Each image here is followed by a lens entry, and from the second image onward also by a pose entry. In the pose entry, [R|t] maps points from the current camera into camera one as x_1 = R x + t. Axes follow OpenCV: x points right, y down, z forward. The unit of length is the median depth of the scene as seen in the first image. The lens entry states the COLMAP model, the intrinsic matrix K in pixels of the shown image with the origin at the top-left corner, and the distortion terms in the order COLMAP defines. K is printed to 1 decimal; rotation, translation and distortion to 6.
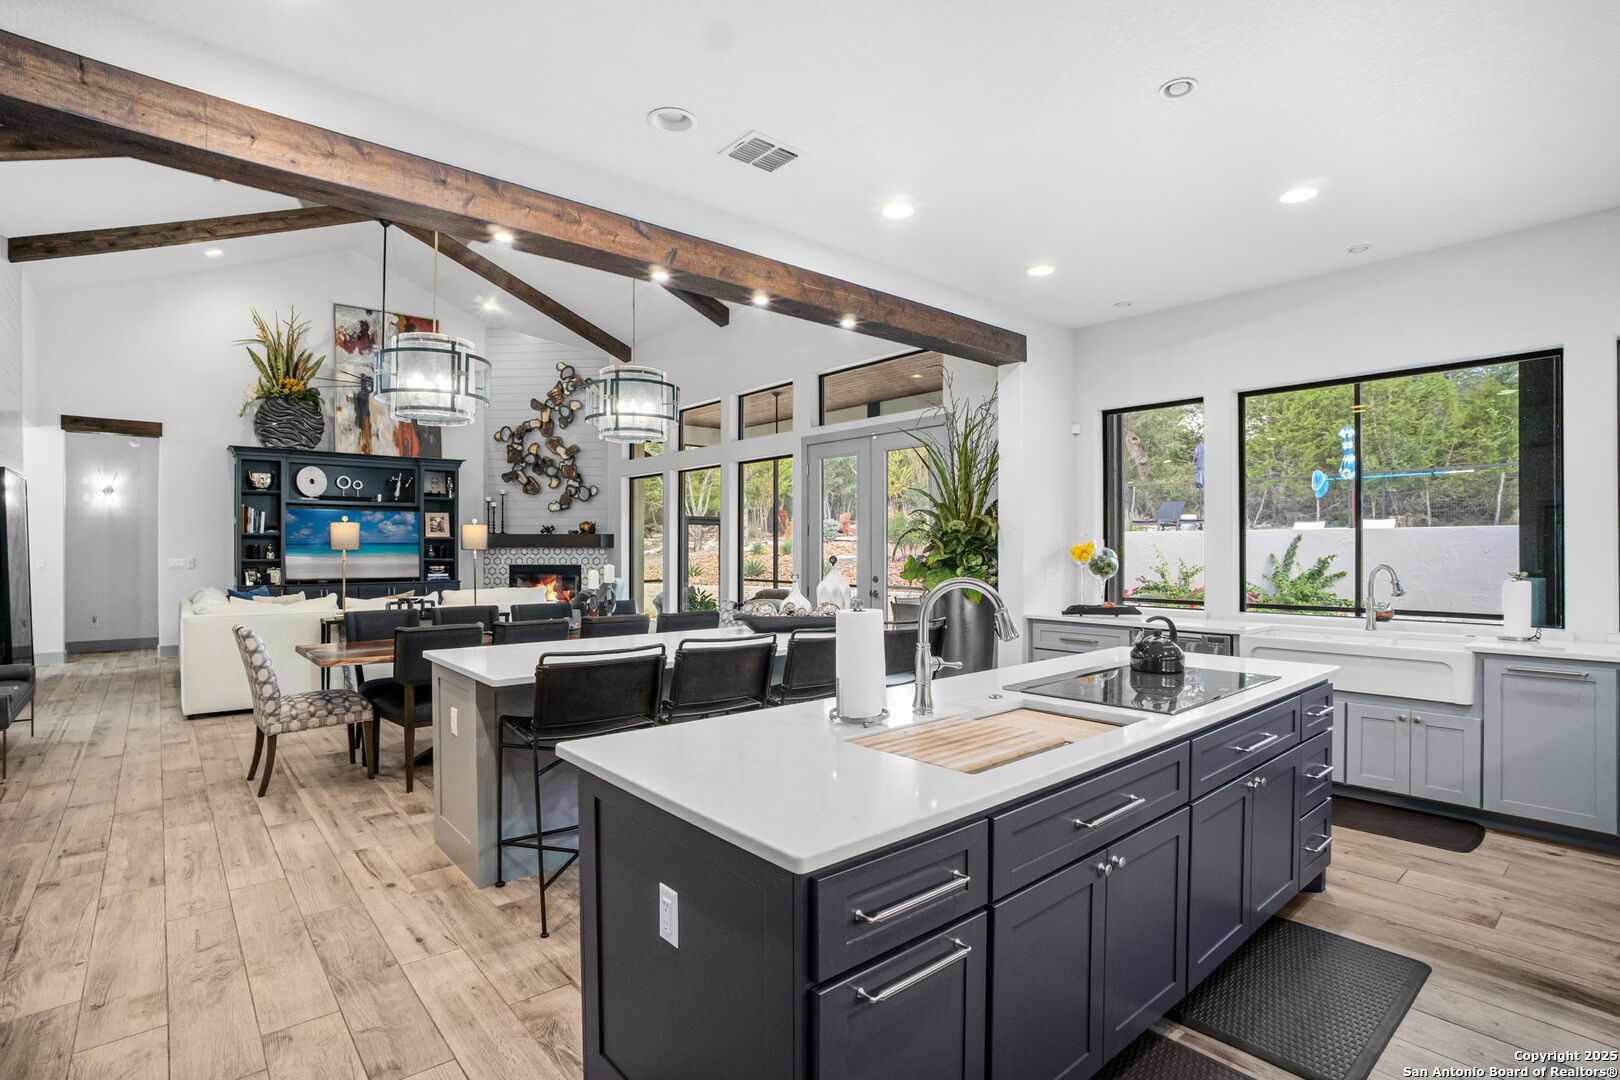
lens RADIAL K [[785.4, 0, 812.7], [0, 785.4, 569.6], [0, 0, 1]] dist [-0.070114, 0.026897]
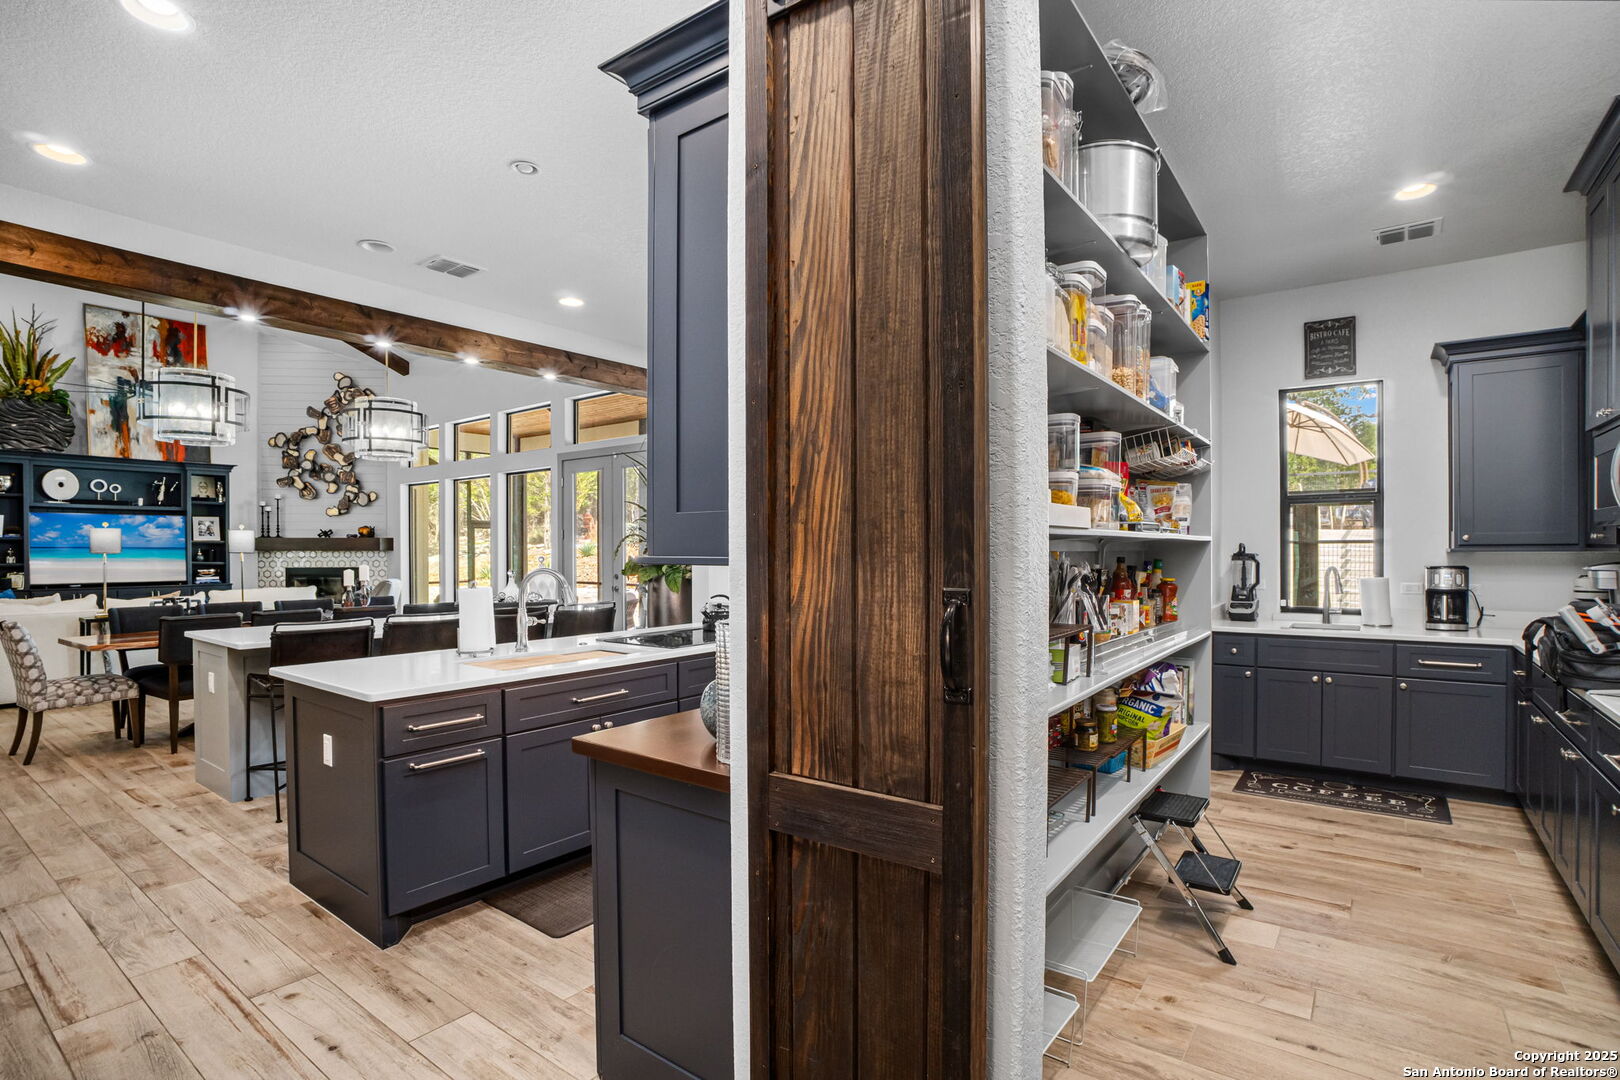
lens RADIAL K [[785.4, 0, 812.7], [0, 785.4, 569.6], [0, 0, 1]] dist [-0.070114, 0.026897]
pose [[0.976611, -0.009663, 0.214795, 0.131821], [0.010044, 0.999949, -0.000684, 0.007405], [-0.214777, 0.002826, 0.976659, -0.243677]]
